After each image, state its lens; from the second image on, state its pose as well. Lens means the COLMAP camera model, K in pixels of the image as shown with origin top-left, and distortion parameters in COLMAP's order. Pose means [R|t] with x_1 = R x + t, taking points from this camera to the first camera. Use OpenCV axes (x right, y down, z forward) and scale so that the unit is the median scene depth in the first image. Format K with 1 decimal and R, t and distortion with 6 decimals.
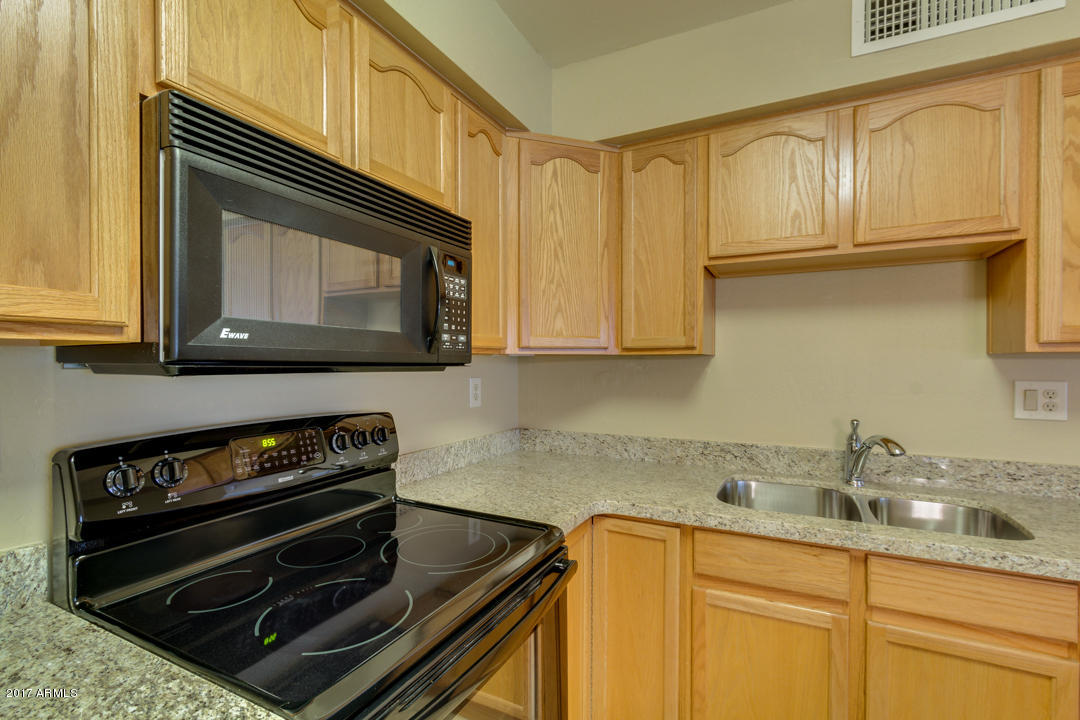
lens RADIAL K [[492.0, 0, 543.5], [0, 492.0, 366.3], [0, 0, 1]] dist [0.001339, -0.000615]
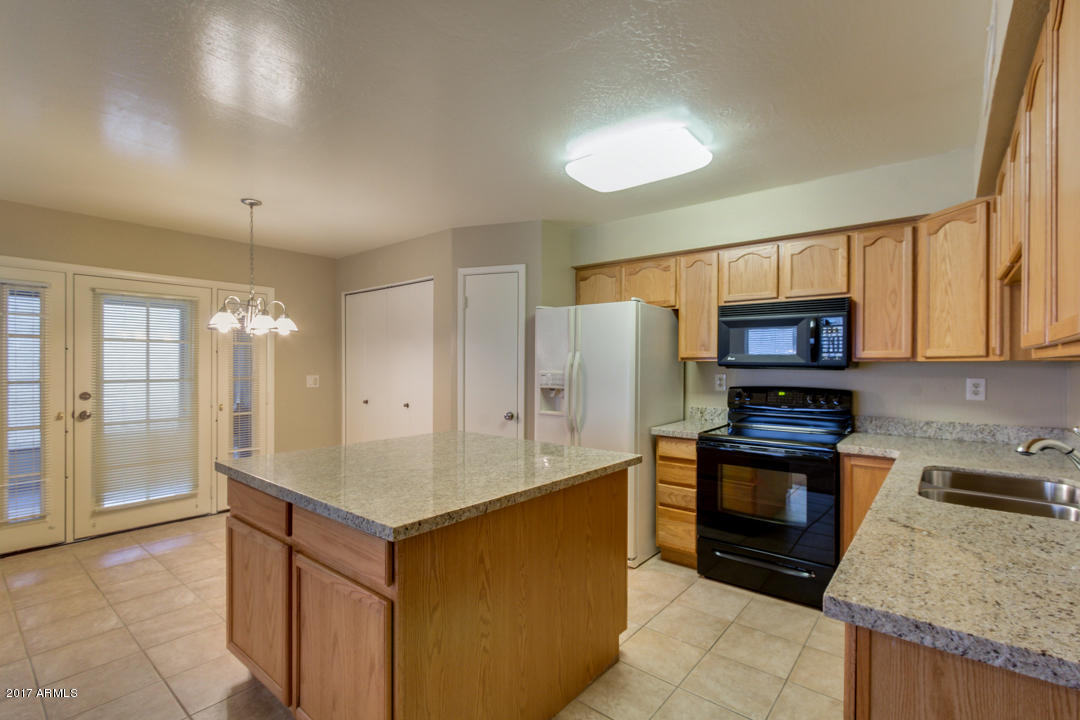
lens RADIAL K [[492.0, 0, 539.1], [0, 492.0, 362.4], [0, 0, 1]] dist [0.001339, -0.000615]
pose [[-0.224837, -0.003022, -0.974392, 1.929884], [-0.010963, 0.999940, -0.000572, -0.007953], [0.974335, 0.010553, -0.224856, 0.194686]]
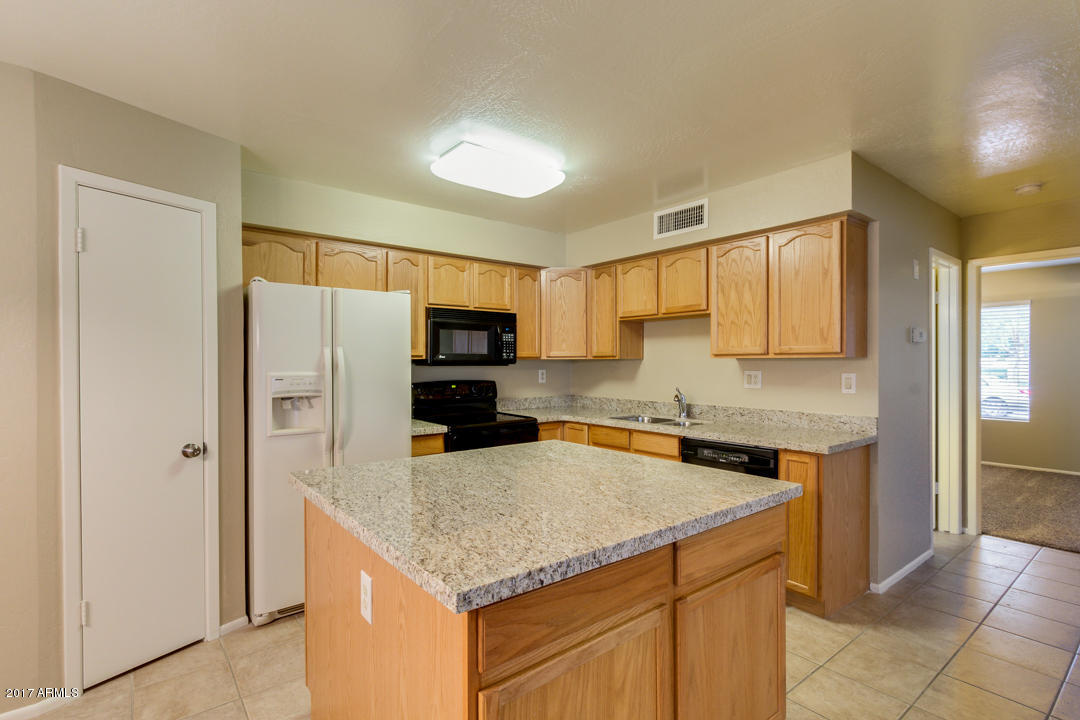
lens RADIAL K [[524.3, 0, 541.5], [0, 524.3, 360.2], [0, 0, 1]] dist [-0.000787, -0.001890]
pose [[0.906231, -0.003766, -0.422767, 1.152263], [-0.000127, 0.999958, -0.009179, 0.004382], [0.422784, 0.008372, 0.906192, -1.533920]]
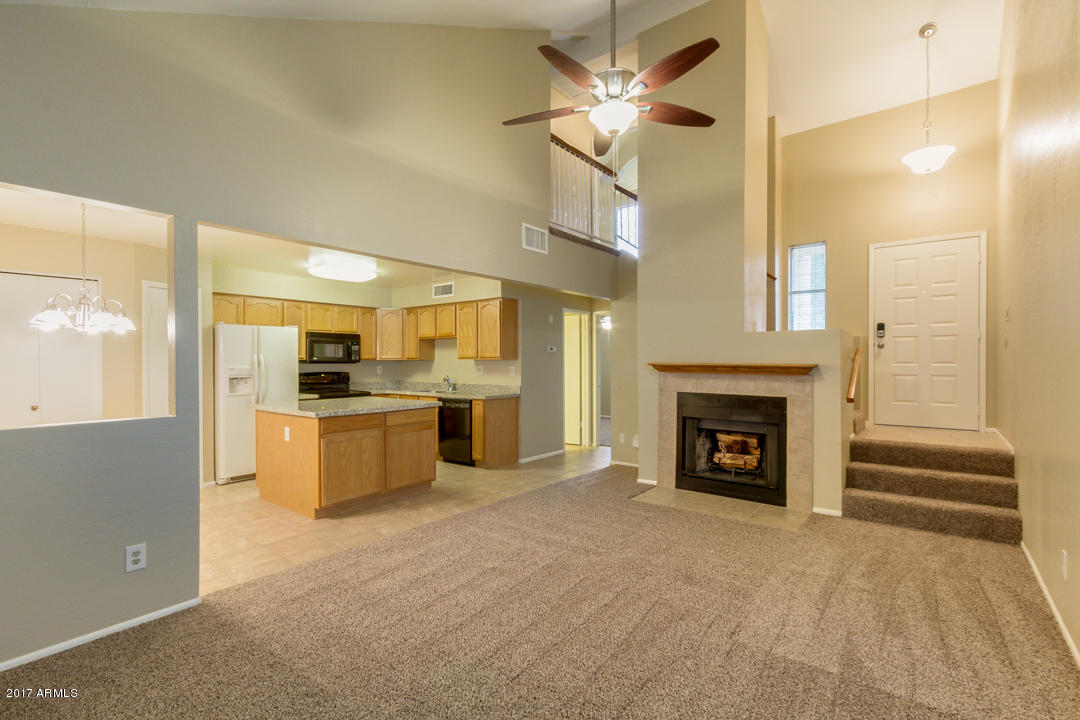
lens RADIAL K [[492.0, 0, 543.1], [0, 492.0, 363.9], [0, 0, 1]] dist [0.001339, -0.000615]
pose [[0.978498, -0.002057, -0.206247, 2.529365], [0.001628, 0.999996, -0.002249, 0.025291], [0.206251, 0.001864, 0.978497, -3.309149]]
